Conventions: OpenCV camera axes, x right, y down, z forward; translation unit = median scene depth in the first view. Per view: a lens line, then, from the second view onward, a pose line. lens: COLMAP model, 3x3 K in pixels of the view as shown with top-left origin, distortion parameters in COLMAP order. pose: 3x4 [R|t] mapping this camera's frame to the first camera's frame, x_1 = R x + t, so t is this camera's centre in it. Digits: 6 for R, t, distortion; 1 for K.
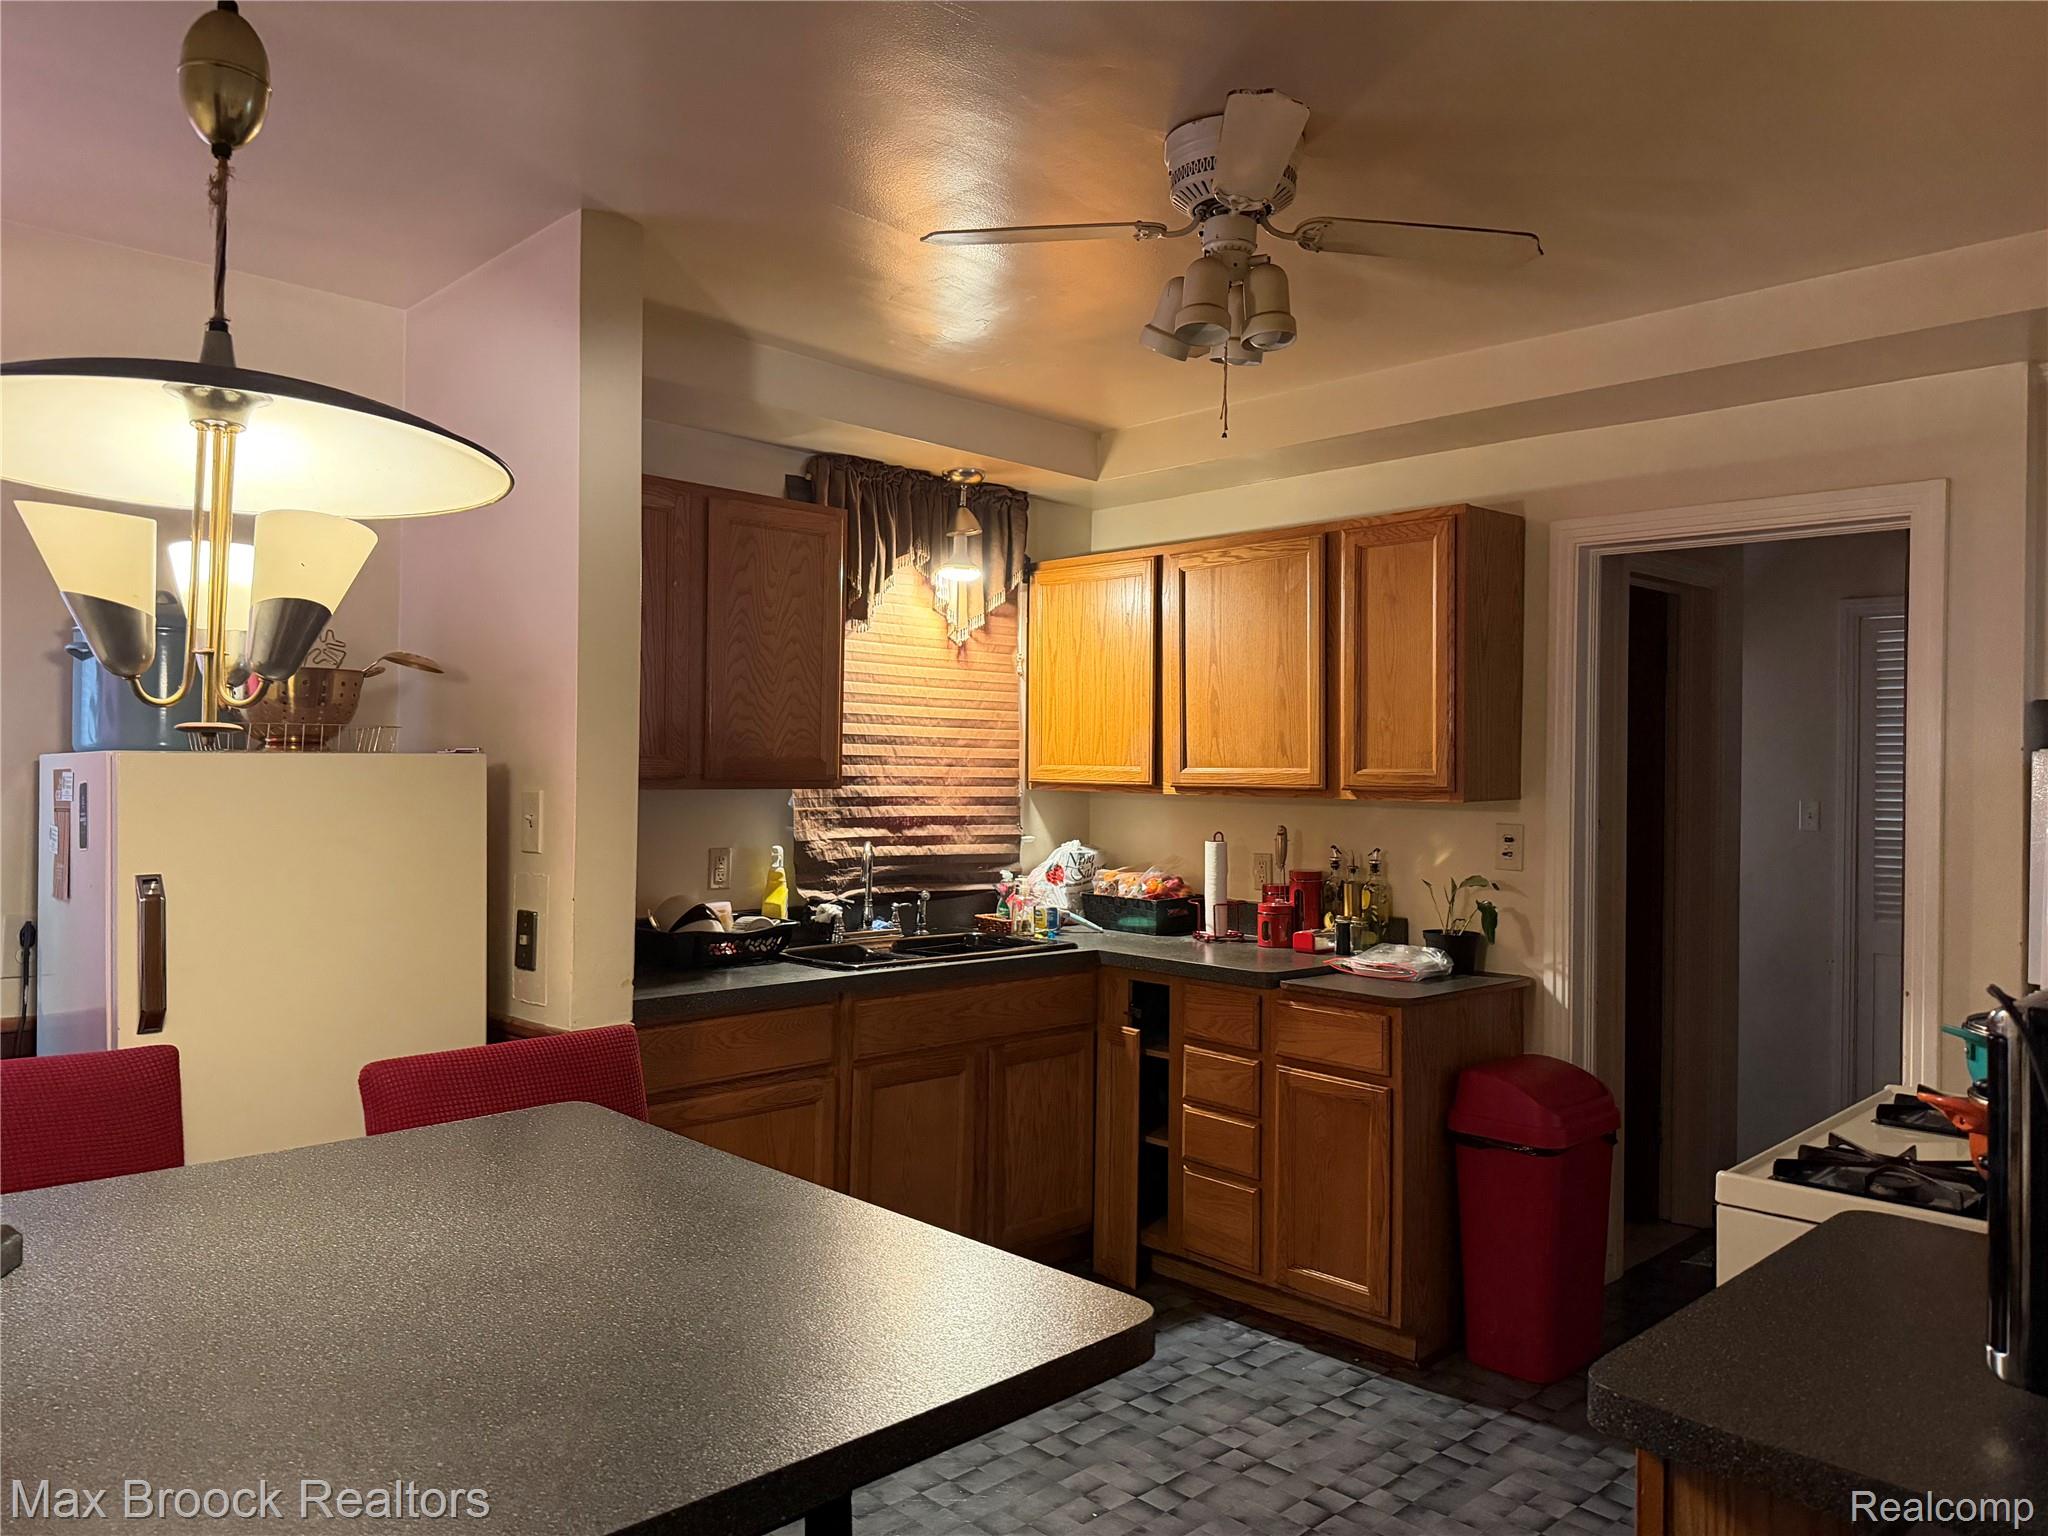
lens RADIAL K [[1434.8, 0, 1053.9], [0, 1434.8, 784.1], [0, 0, 1]] dist [0.004842, -0.006308]
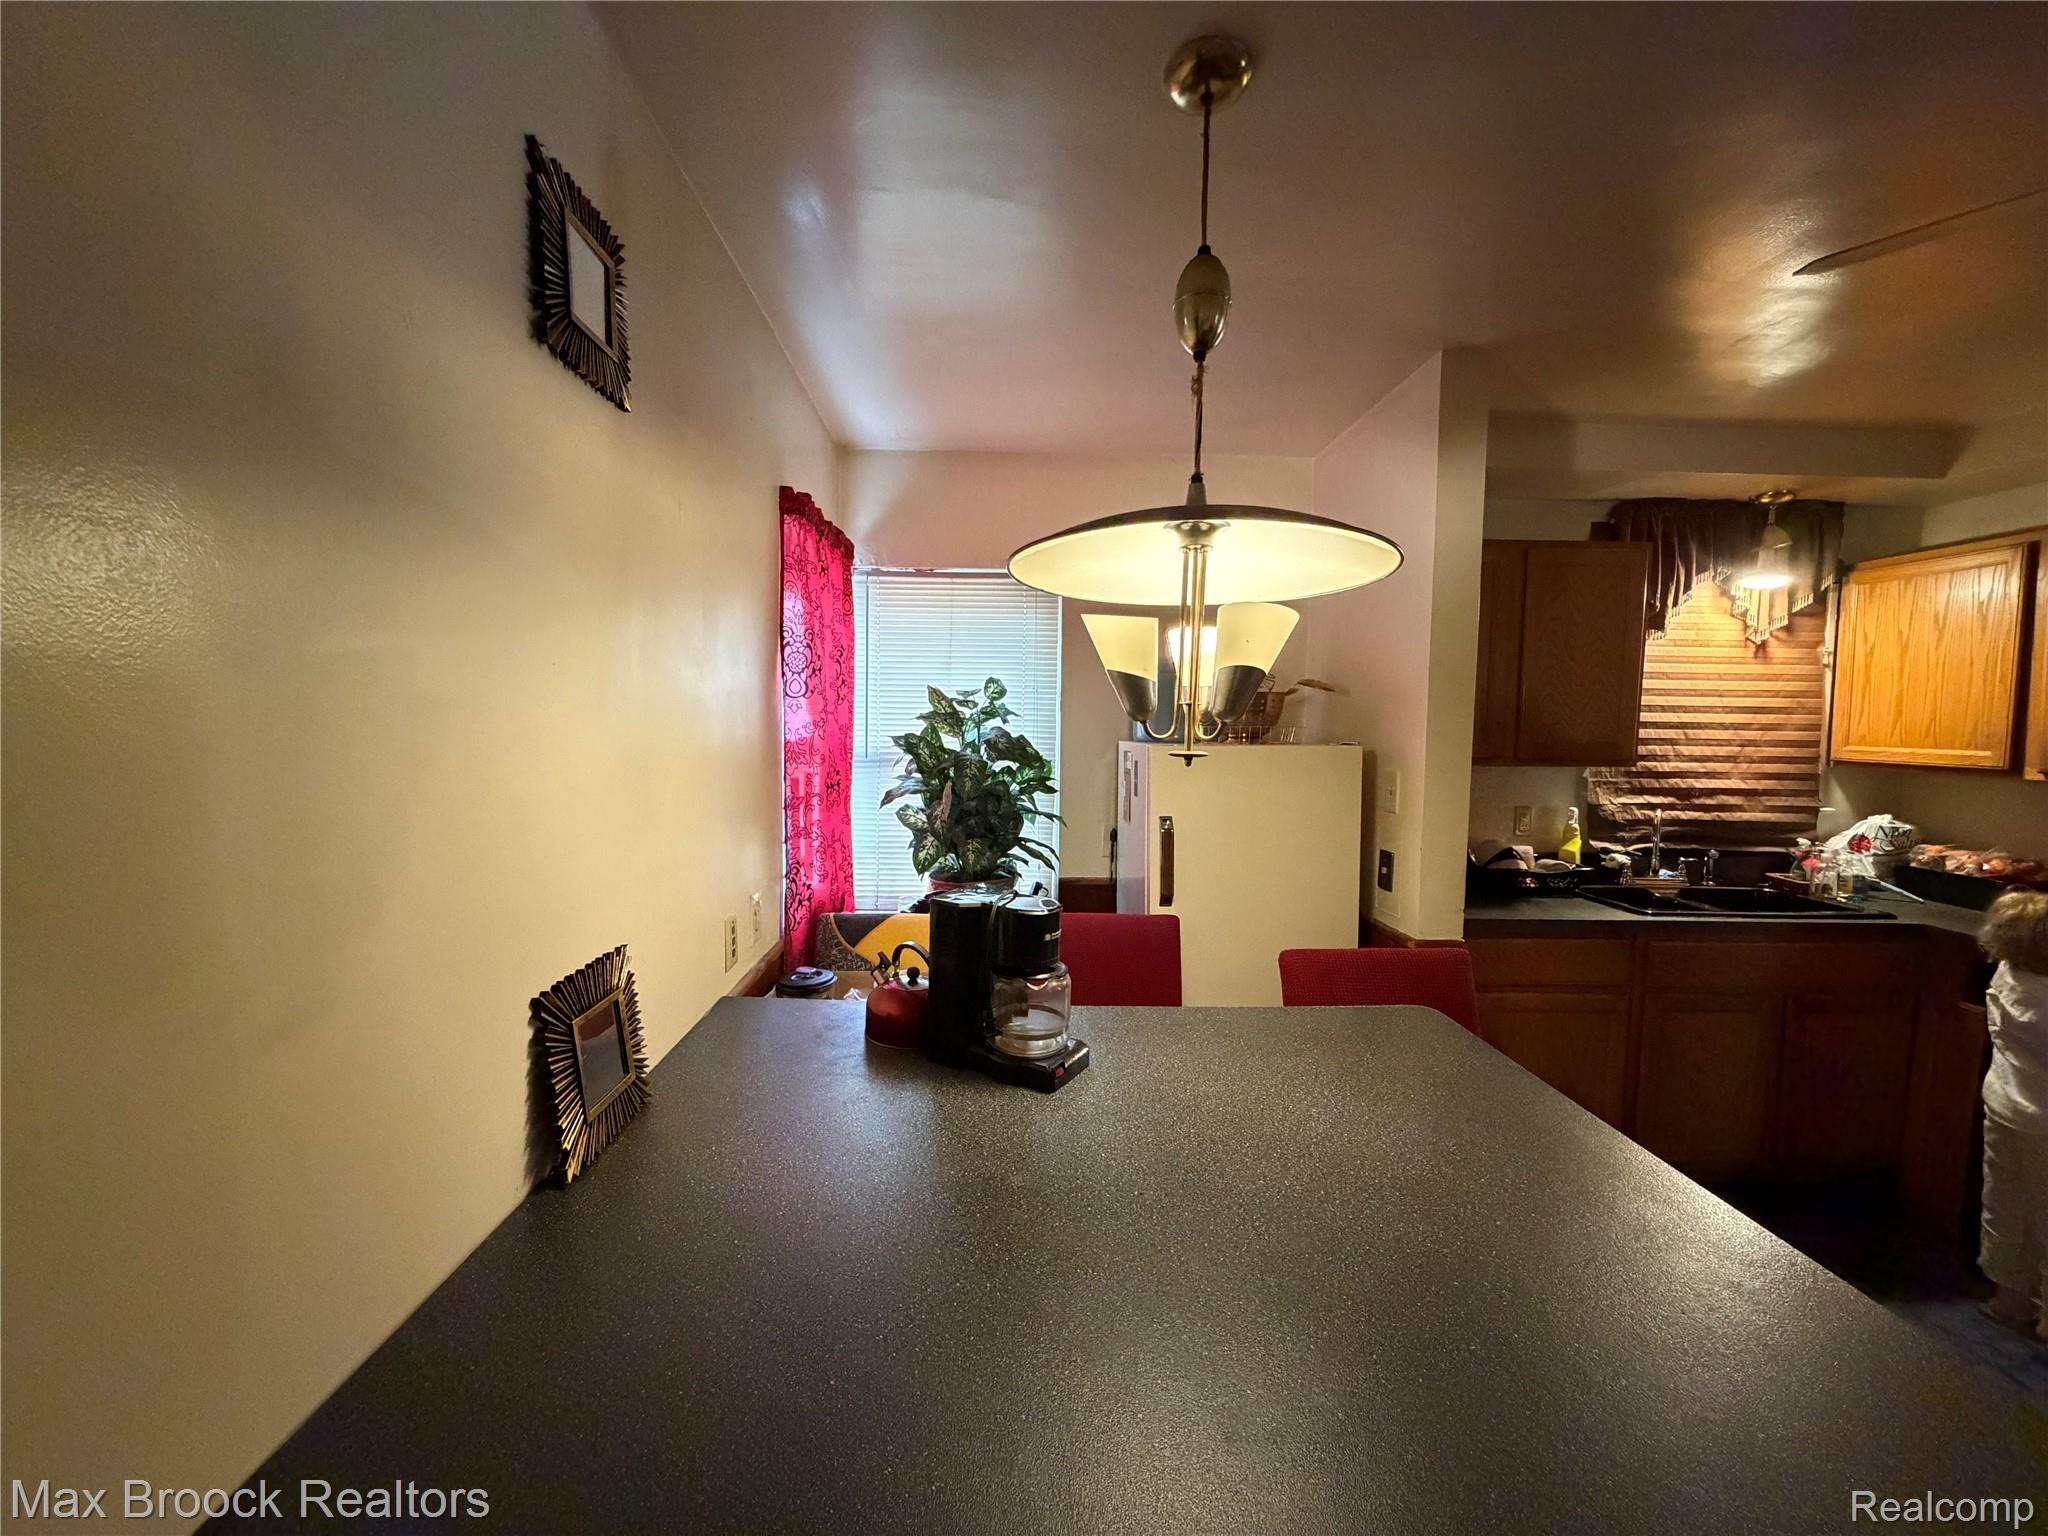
lens RADIAL K [[814.8, 0, 1032.4], [0, 814.8, 774.7], [0, 0, 1]] dist [-0.007369, -0.000216]
pose [[0.738121, 0.034277, -0.673797, -0.056325], [0.000096, 0.998703, 0.050911, -0.024816], [0.674668, -0.037643, 0.737161, 0.109275]]
